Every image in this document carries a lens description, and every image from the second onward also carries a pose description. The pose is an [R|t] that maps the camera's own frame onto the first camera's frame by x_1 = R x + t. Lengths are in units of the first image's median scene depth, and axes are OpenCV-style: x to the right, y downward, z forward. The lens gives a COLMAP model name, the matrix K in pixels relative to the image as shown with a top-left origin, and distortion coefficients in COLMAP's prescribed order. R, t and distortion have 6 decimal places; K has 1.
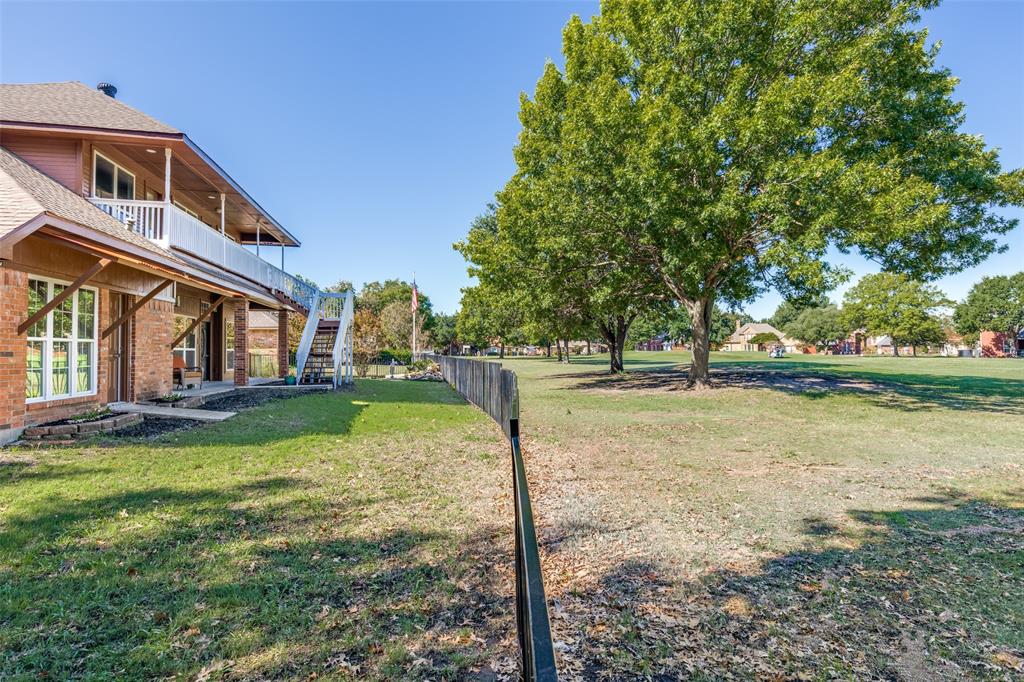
lens RADIAL K [[570.7, 0, 512.0], [0, 570.7, 341.0], [0, 0, 1]] dist [-0.001544, -0.000573]
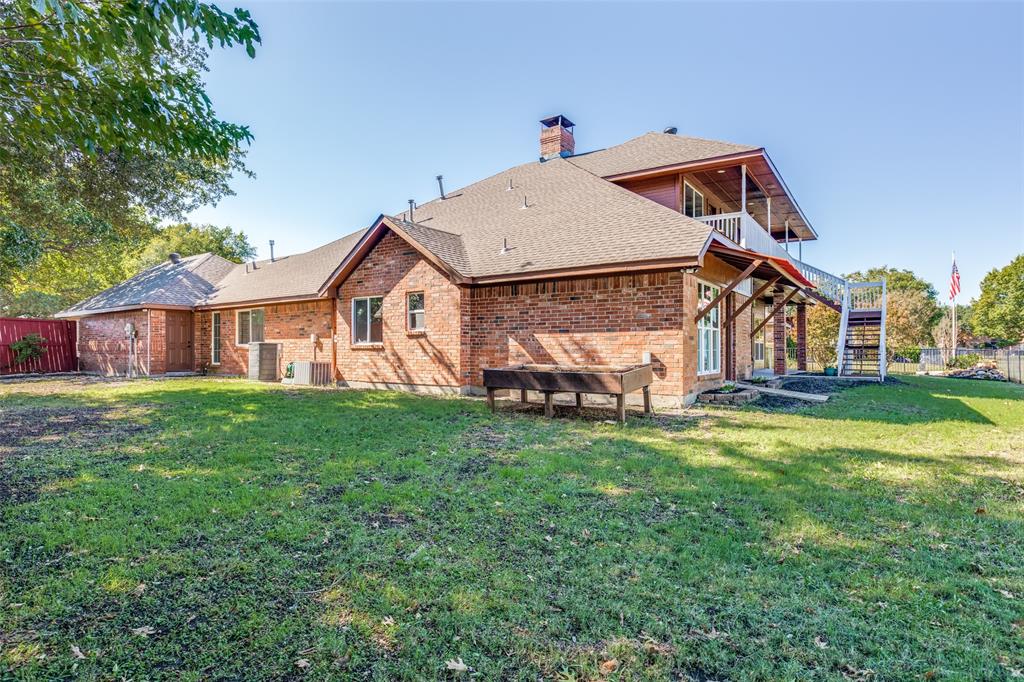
lens RADIAL K [[552.8, 0, 512.0], [0, 552.8, 341.0], [0, 0, 1]] dist [0.002129, 0.000285]
pose [[0.714091, -0.007419, -0.700014, -0.156461], [0.009716, 0.999953, -0.000686, 0.015601], [0.699985, -0.006312, 0.714129, -0.134200]]
